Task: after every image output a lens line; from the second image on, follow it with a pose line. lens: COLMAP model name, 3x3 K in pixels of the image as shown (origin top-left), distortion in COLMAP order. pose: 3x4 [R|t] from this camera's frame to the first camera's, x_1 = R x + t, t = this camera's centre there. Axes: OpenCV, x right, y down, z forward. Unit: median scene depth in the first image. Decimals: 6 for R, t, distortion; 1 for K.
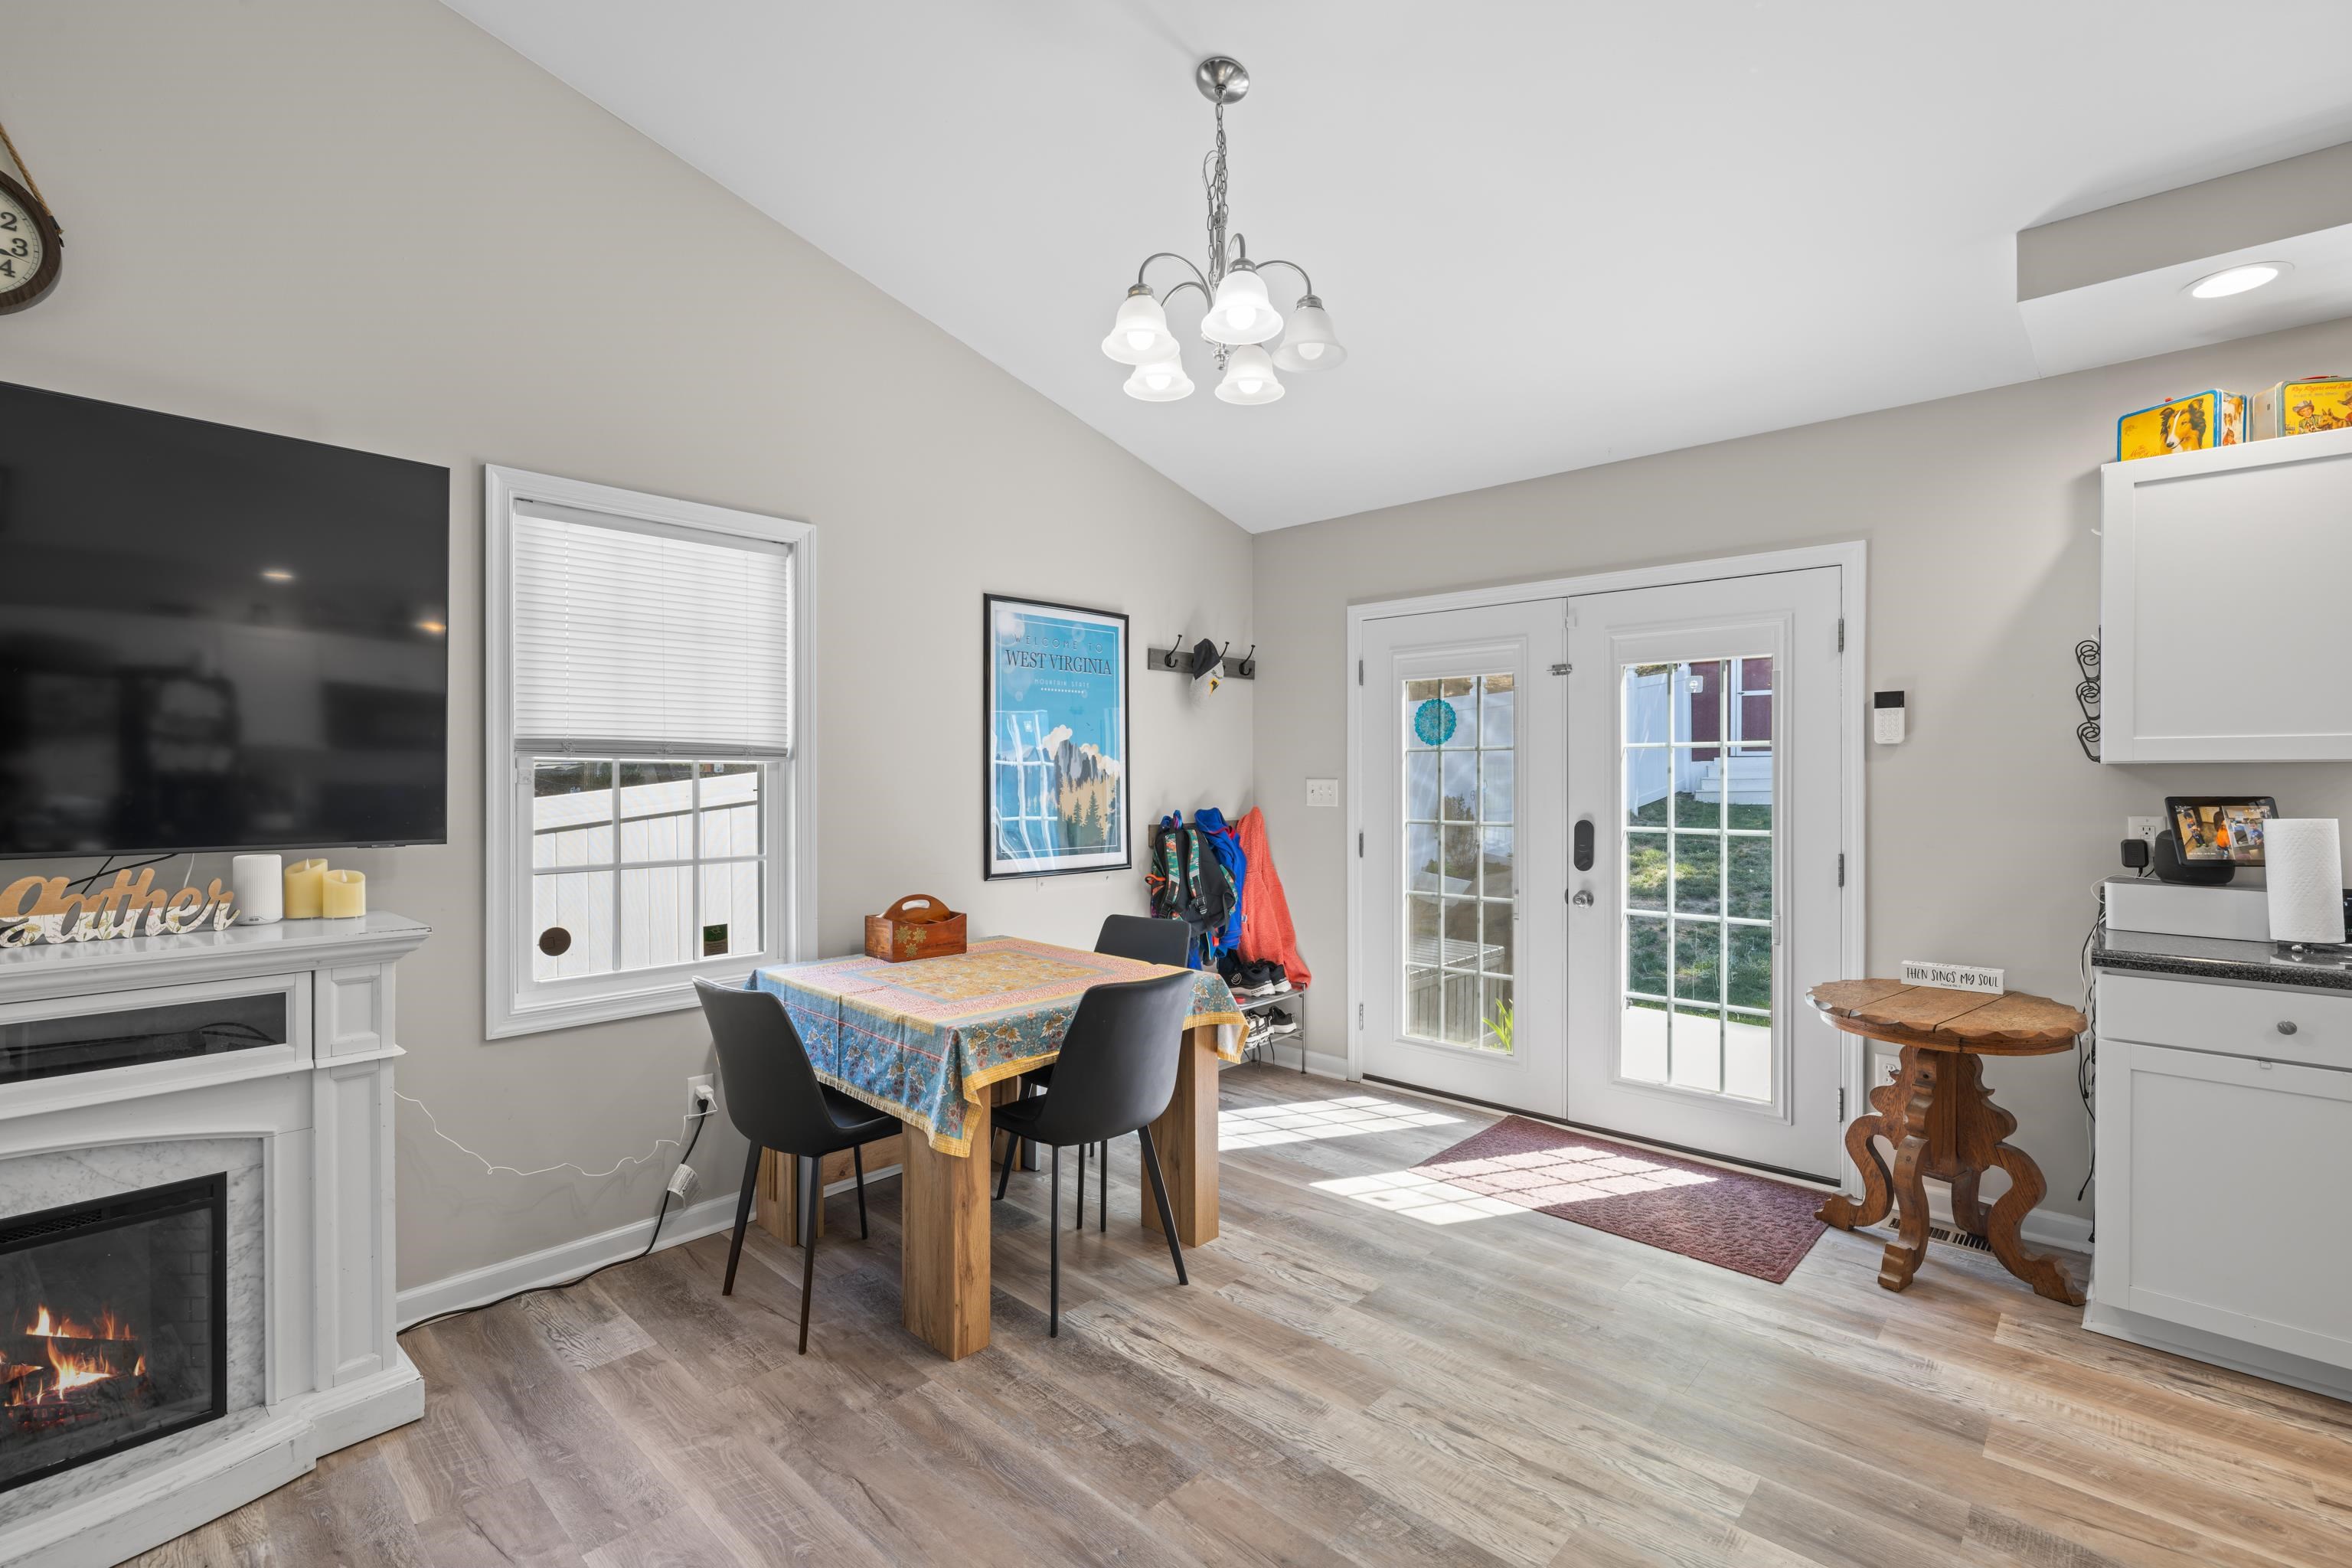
lens RADIAL K [[1051.3, 0, 1178.2], [0, 1051.3, 778.7], [0, 0, 1]] dist [-0.005999, 0.001194]
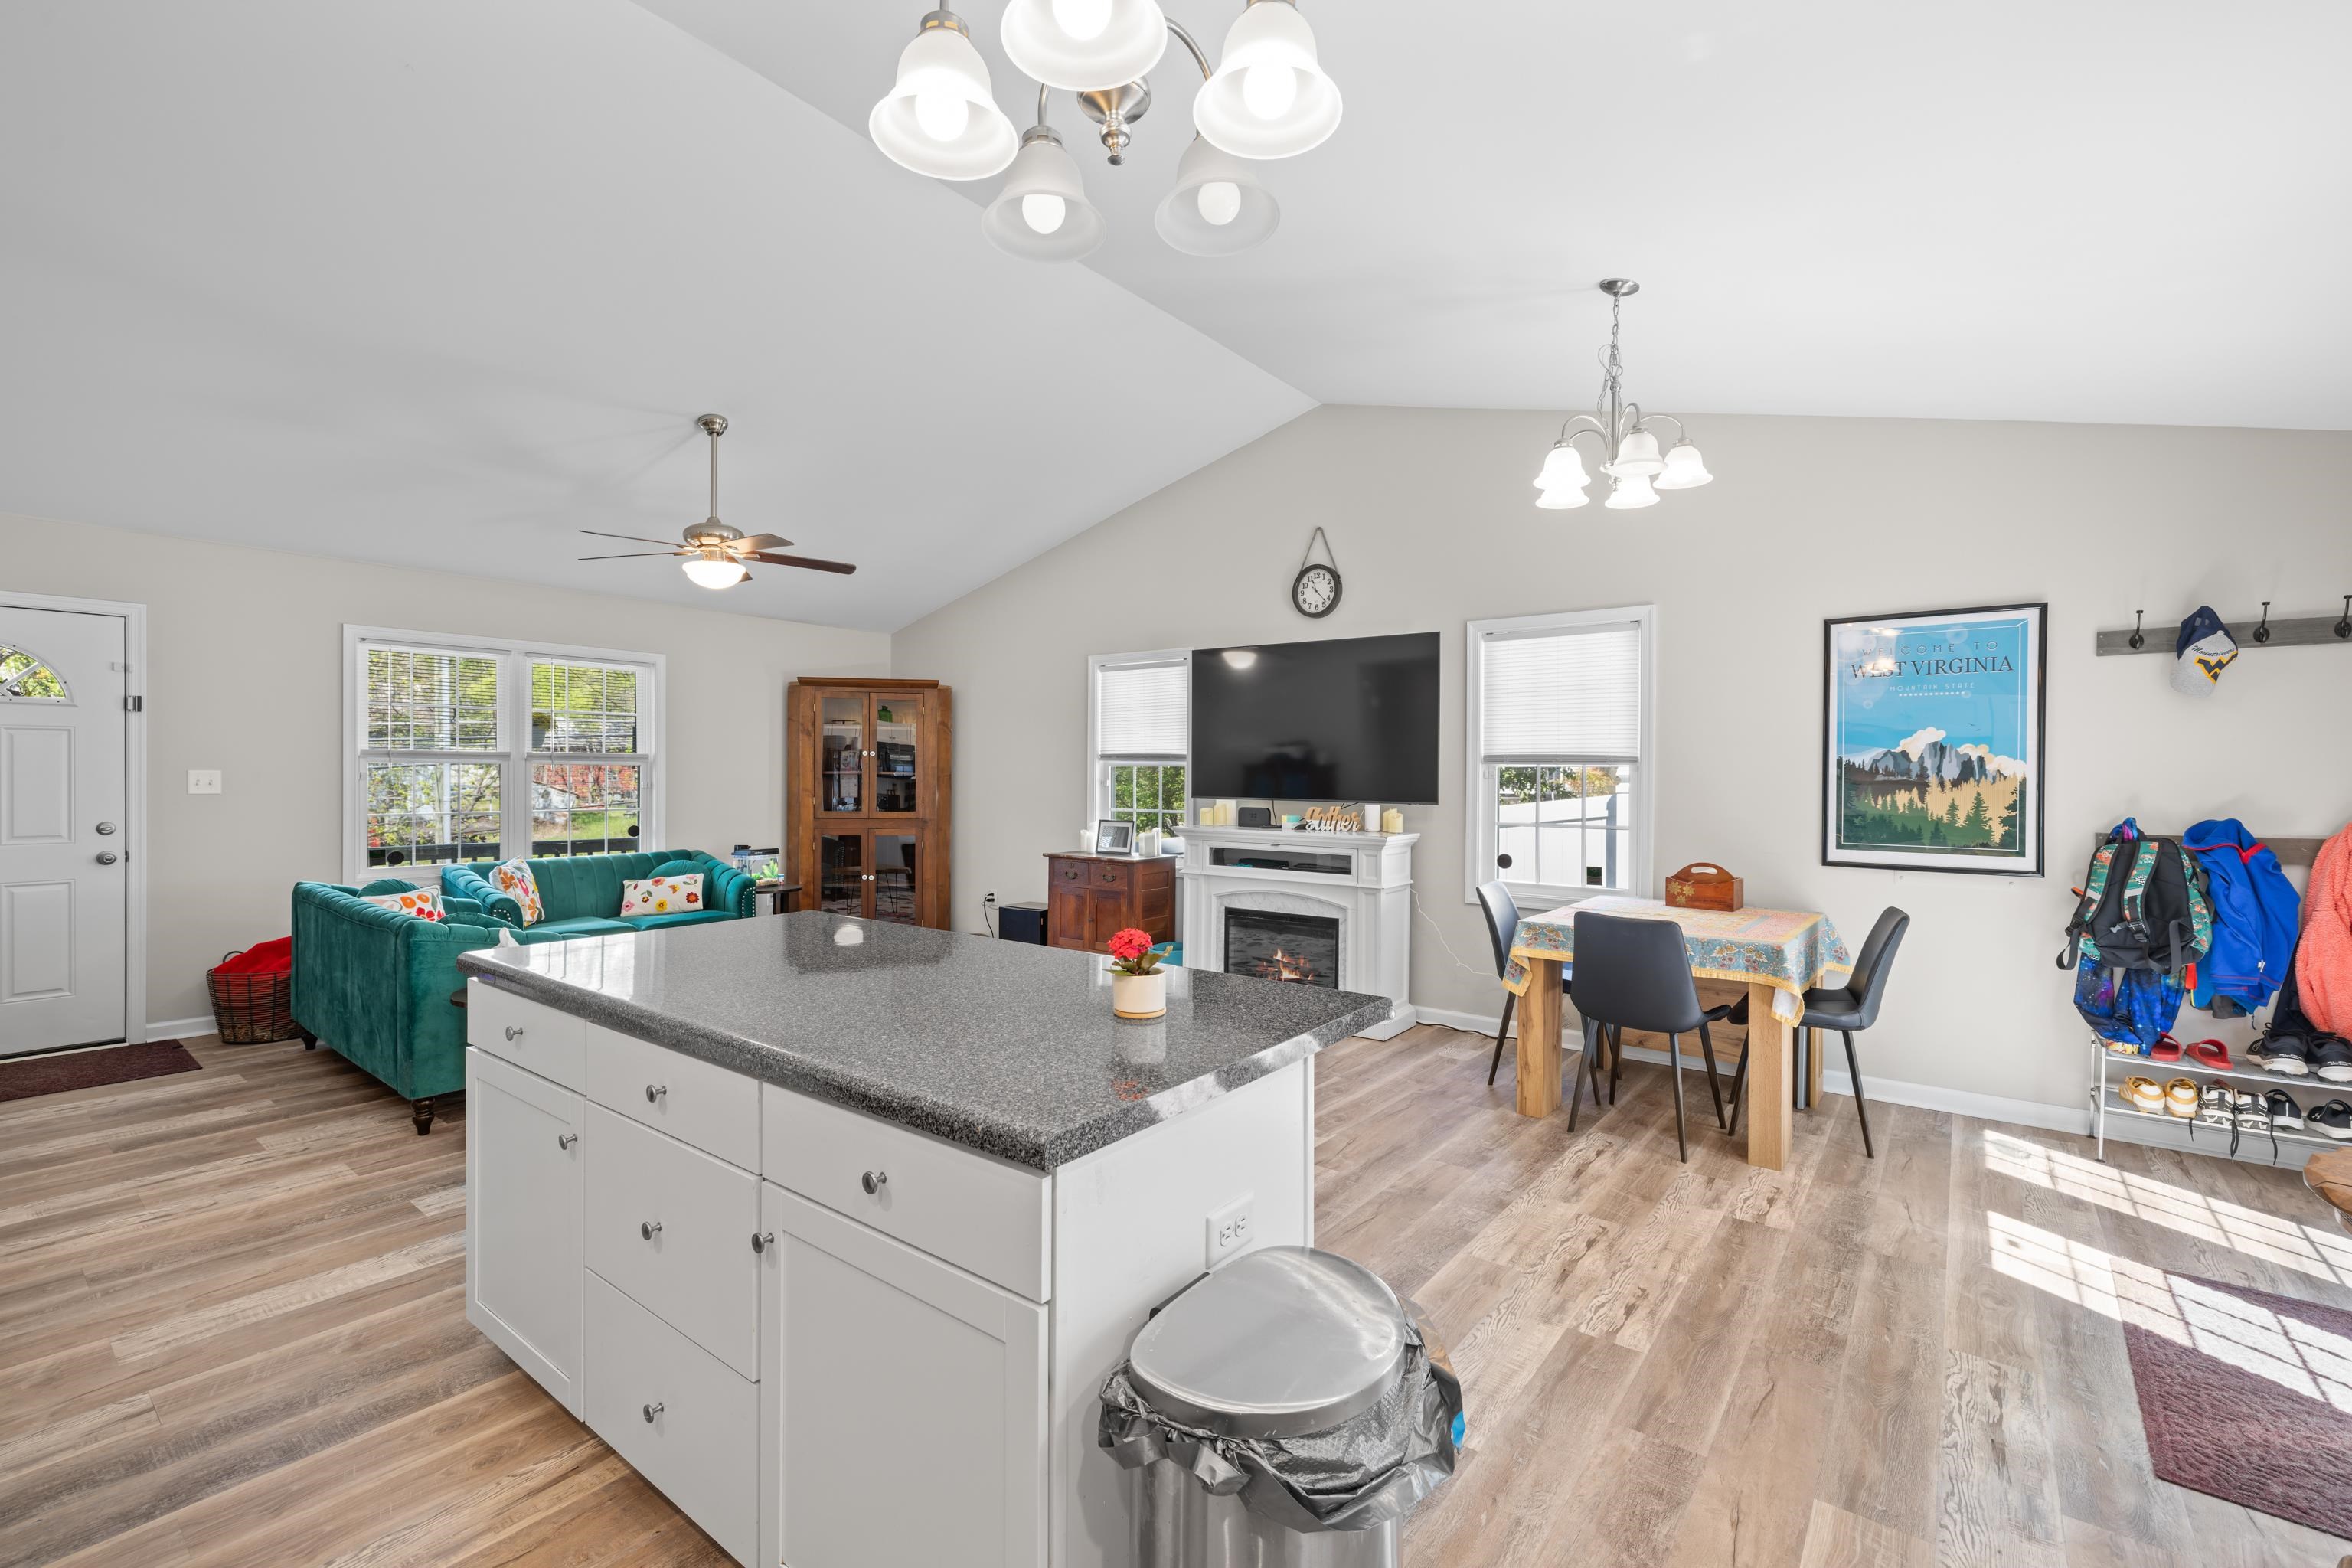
lens RADIAL K [[994.4, 0, 1178.0], [0, 994.4, 779.3], [0, 0, 1]] dist [-0.001009, 0.001727]
pose [[0.084253, 0.006624, -0.996422, 1.112700], [-0.007536, 0.999954, 0.006011, -0.000328], [0.996416, 0.007003, 0.084299, 0.243000]]
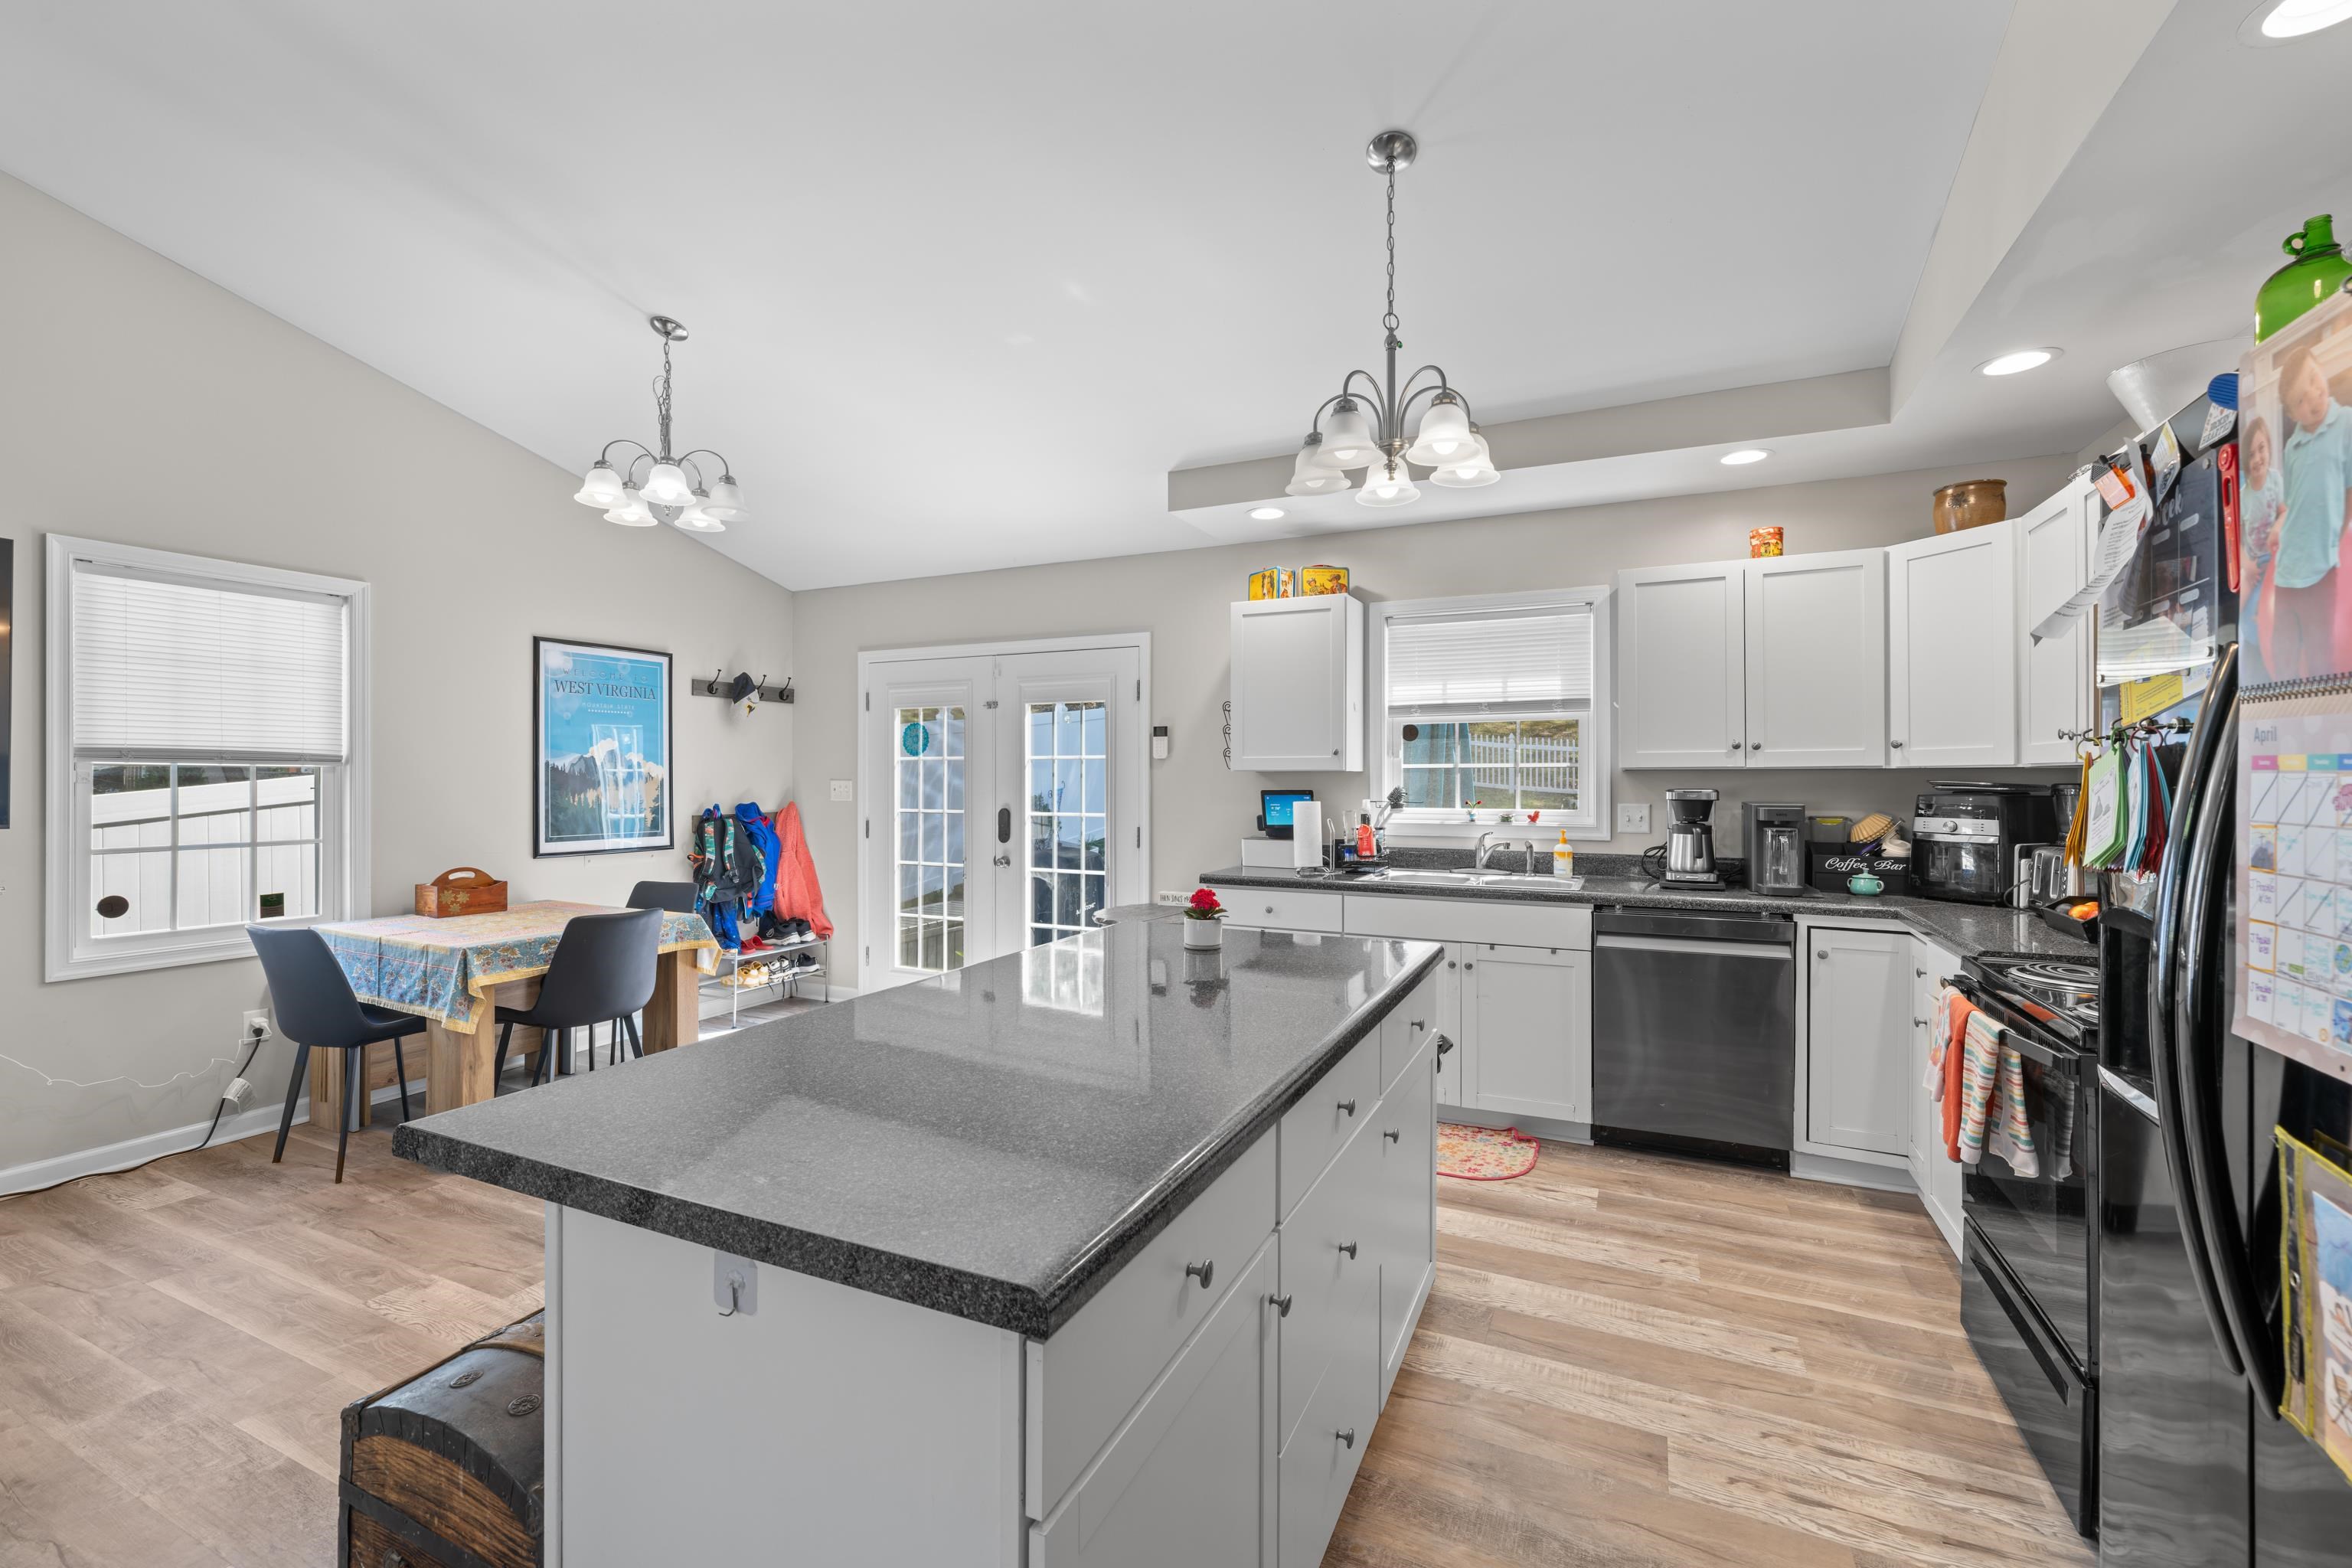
lens RADIAL K [[994.4, 0, 1180.1], [0, 994.4, 777.3], [0, 0, 1]] dist [-0.001009, 0.001727]
pose [[0.954321, 0.001696, 0.298780, 0.269354], [-0.000846, 0.999995, -0.002975, 0.000247], [-0.298783, 0.002587, 0.954318, -0.519294]]
